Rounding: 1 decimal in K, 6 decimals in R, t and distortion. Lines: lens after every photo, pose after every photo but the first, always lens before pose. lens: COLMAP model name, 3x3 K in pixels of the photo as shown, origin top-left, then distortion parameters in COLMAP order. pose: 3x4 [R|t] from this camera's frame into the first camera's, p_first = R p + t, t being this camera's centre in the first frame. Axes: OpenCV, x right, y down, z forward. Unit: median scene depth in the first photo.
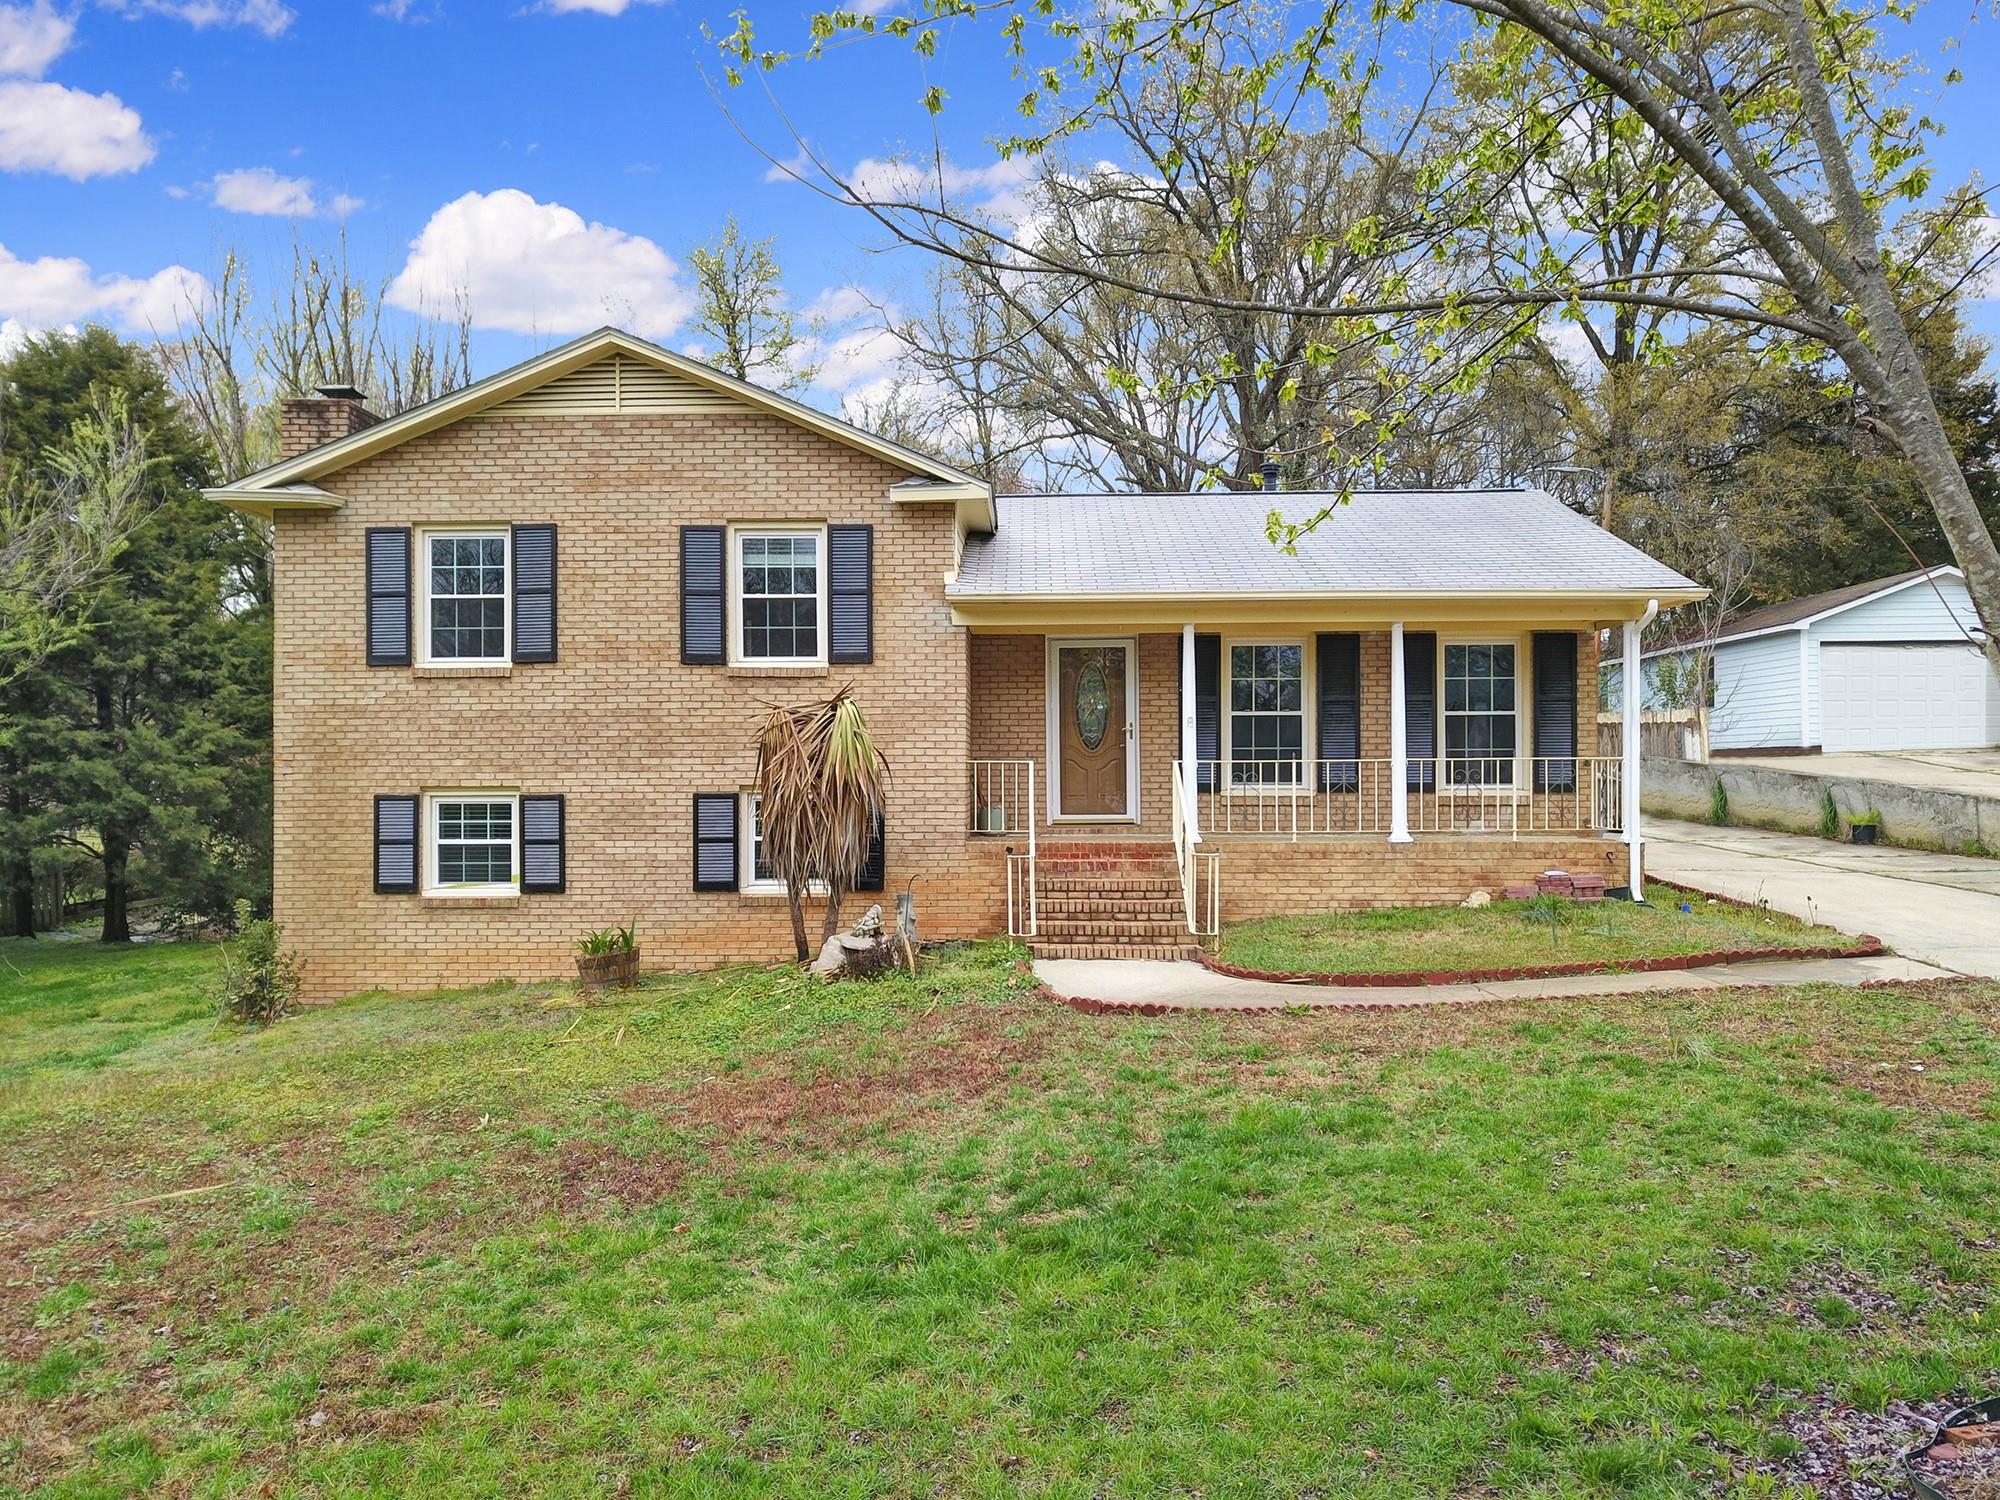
lens RADIAL K [[1547.0, 0, 993.0], [0, 1547.0, 776.5], [0, 0, 1]] dist [0.003944, 0.001047]
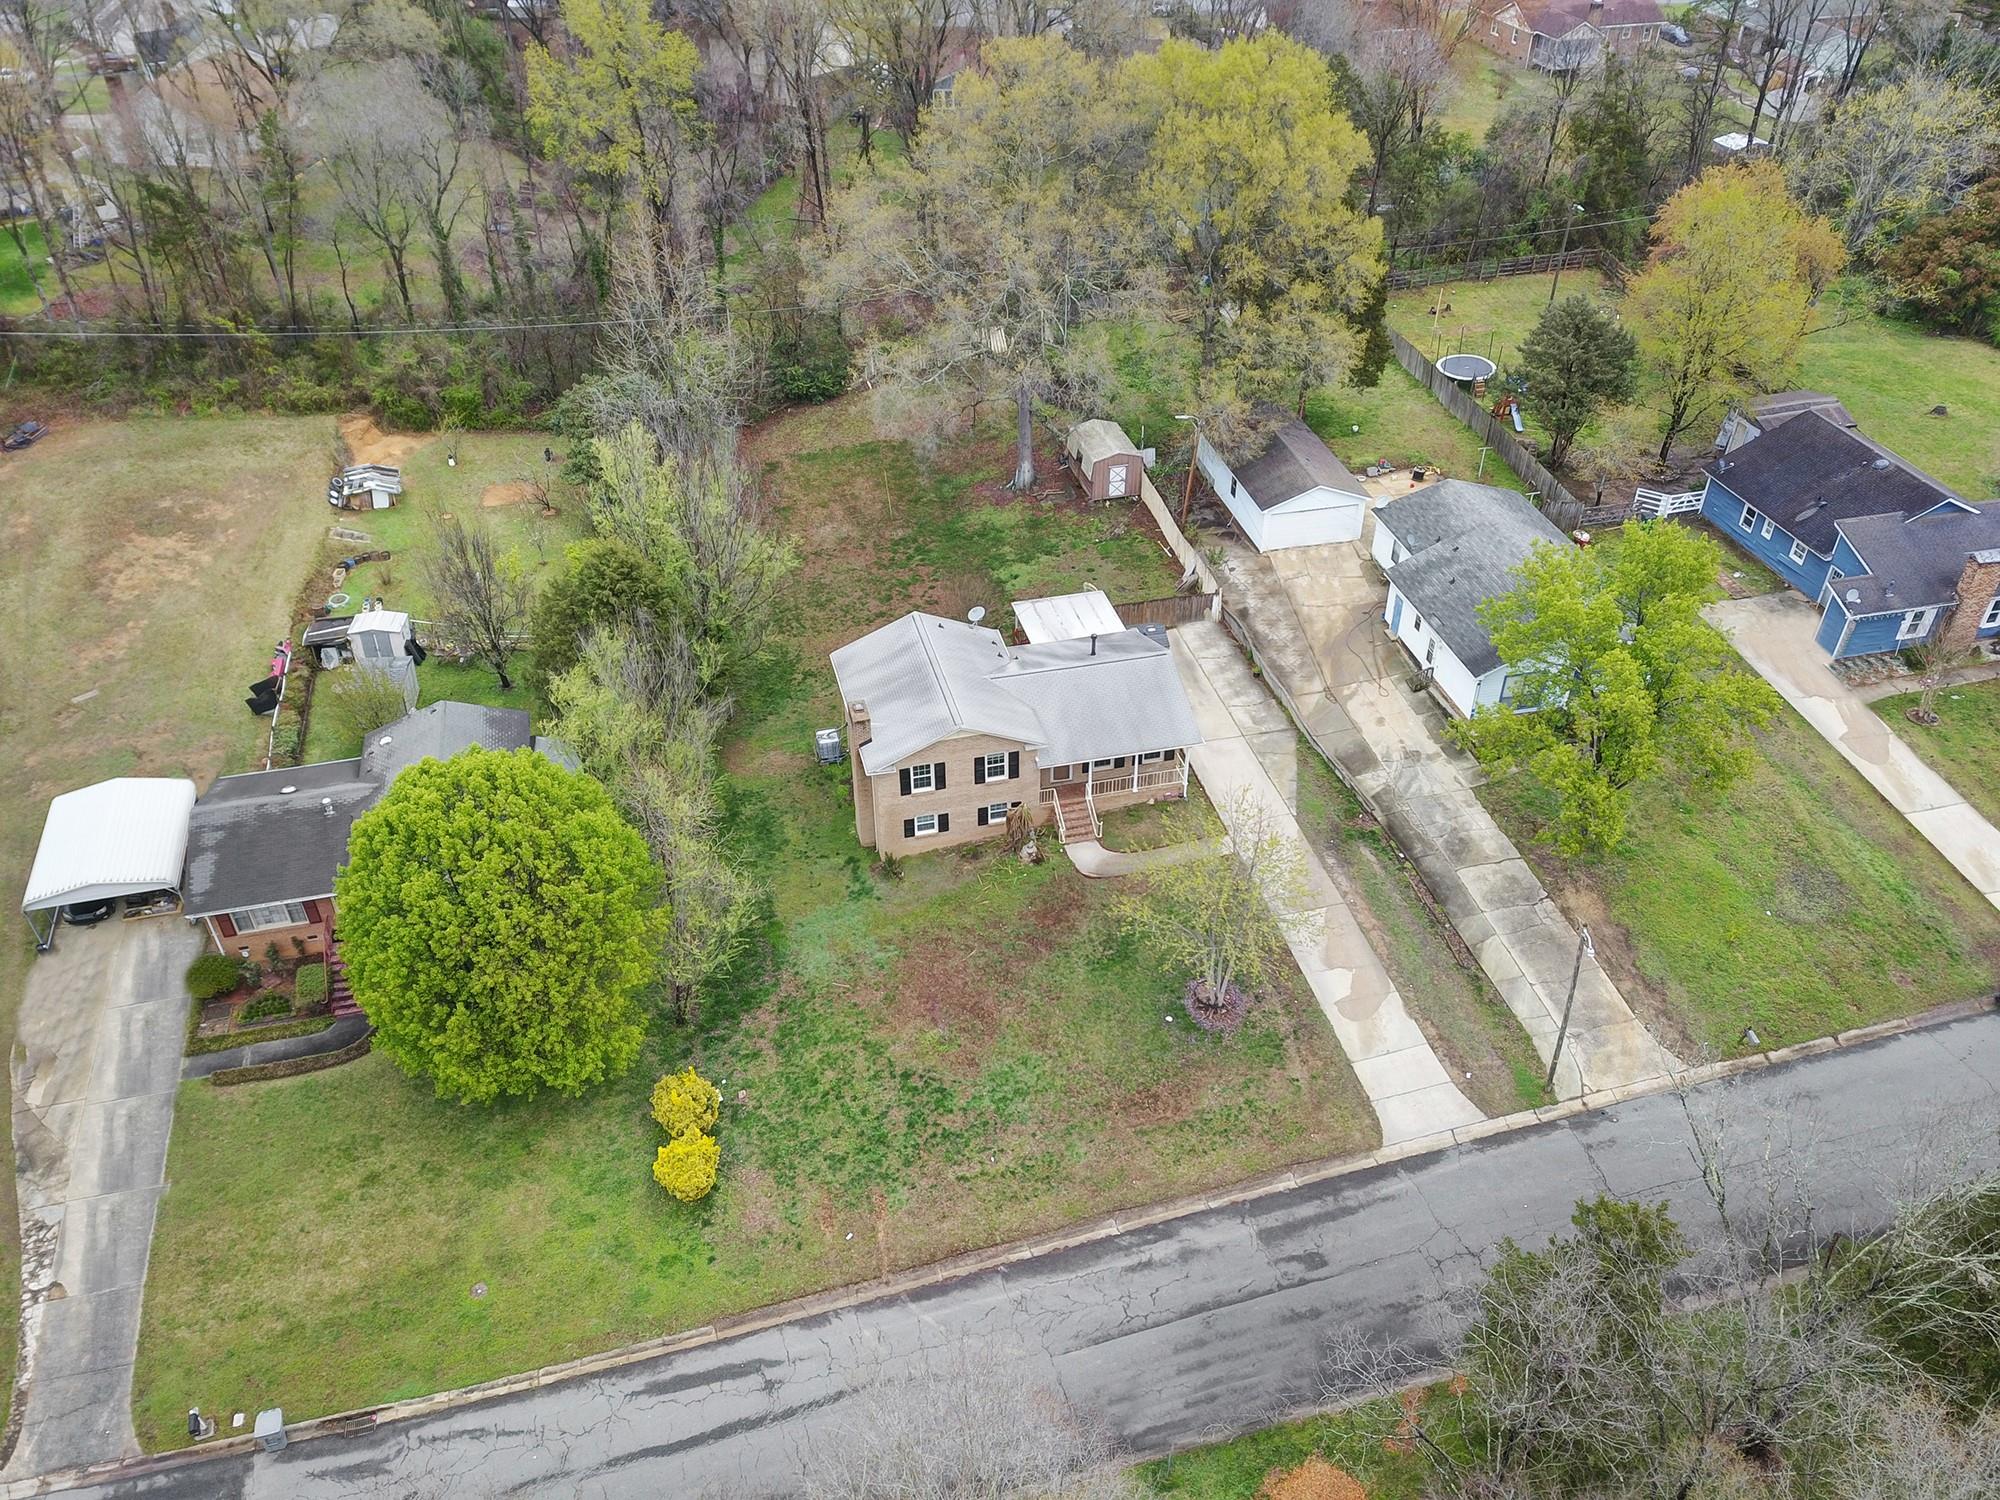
lens RADIAL K [[1586.2, 0, 978.5], [0, 1586.2, 757.6], [0, 0, 1]] dist [0.013338, 0.006637]
pose [[0.965837, -0.161171, 0.202935, -1.049397], [0.005640, 0.795967, 0.605314, -2.720728], [-0.259089, -0.583490, 0.769683, -2.256987]]
